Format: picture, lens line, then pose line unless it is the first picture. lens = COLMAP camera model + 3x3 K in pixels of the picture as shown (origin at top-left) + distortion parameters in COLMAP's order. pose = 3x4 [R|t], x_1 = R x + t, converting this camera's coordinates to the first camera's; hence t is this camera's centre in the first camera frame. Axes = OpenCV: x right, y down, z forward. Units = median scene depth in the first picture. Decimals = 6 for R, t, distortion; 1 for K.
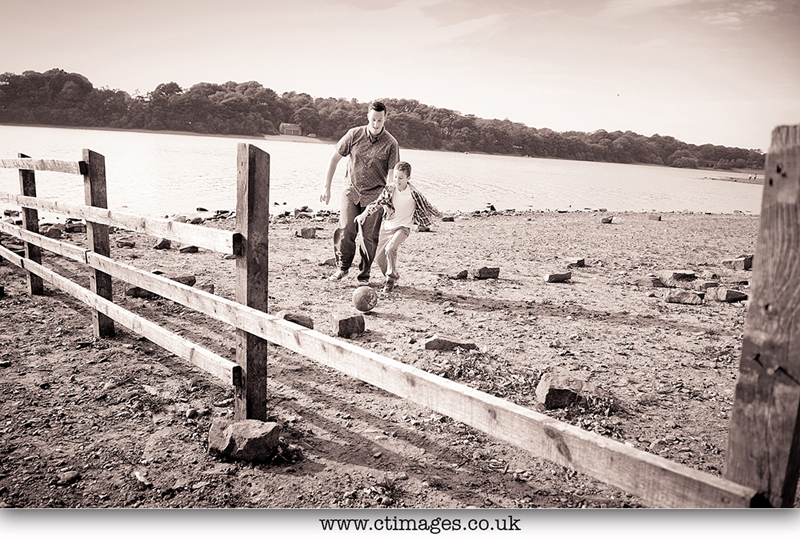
lens RADIAL K [[591.6, 0, 367.3], [0, 591.6, 268.9], [0, 0, 1]] dist [-0.049600, -0.002739]
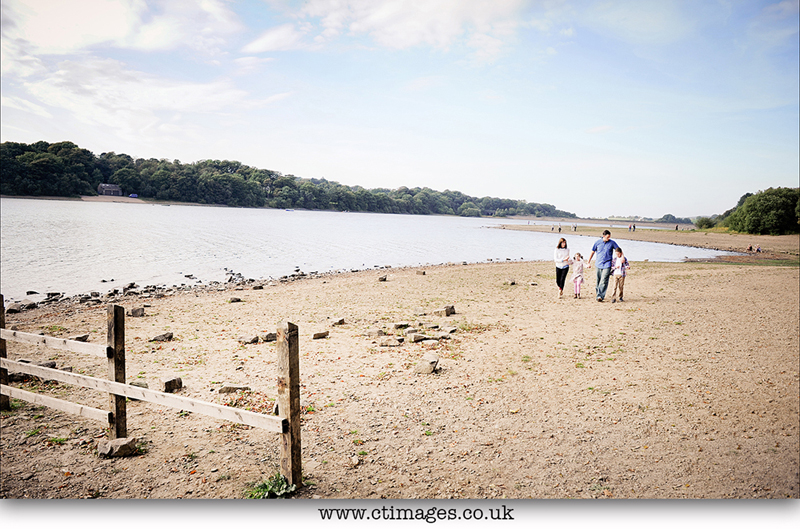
lens RADIAL K [[550.3, 0, 401.0], [0, 550.3, 249.4], [0, 0, 1]] dist [-0.051228, -0.003327]
pose [[0.934248, -0.044750, 0.353806, 0.076059], [0.086533, 0.990893, -0.103166, -0.106588], [-0.345967, 0.126999, 0.929612, -1.086443]]
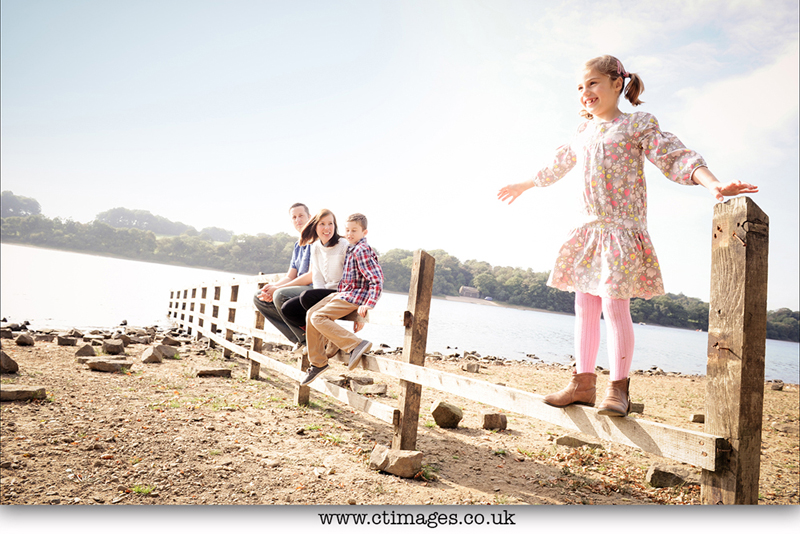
lens RADIAL K [[546.5, 0, 400.0], [0, 546.5, 267.0], [0, 0, 1]] dist [-0.027417, -0.026521]
pose [[0.966669, 0.042287, -0.252514, 0.084772], [-0.110200, 0.958953, -0.261275, 0.172974], [0.231101, 0.280394, 0.931650, -0.248674]]
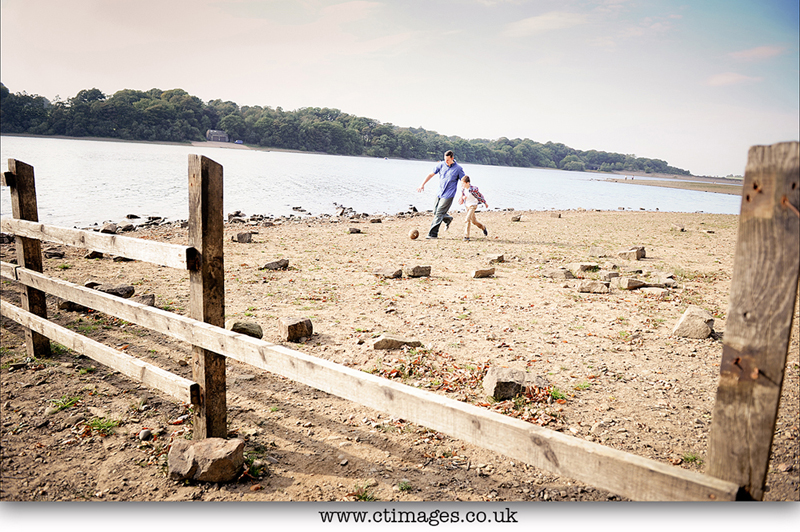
lens RADIAL K [[549.5, 0, 400.0], [0, 549.5, 266.0], [0, 0, 1]] dist [-0.049923, -0.002748]
pose [[0.982130, -0.034885, 0.184944, -0.046889], [0.034899, 0.999386, 0.003183, -0.019692], [-0.184941, 0.003328, 0.982744, 0.055385]]
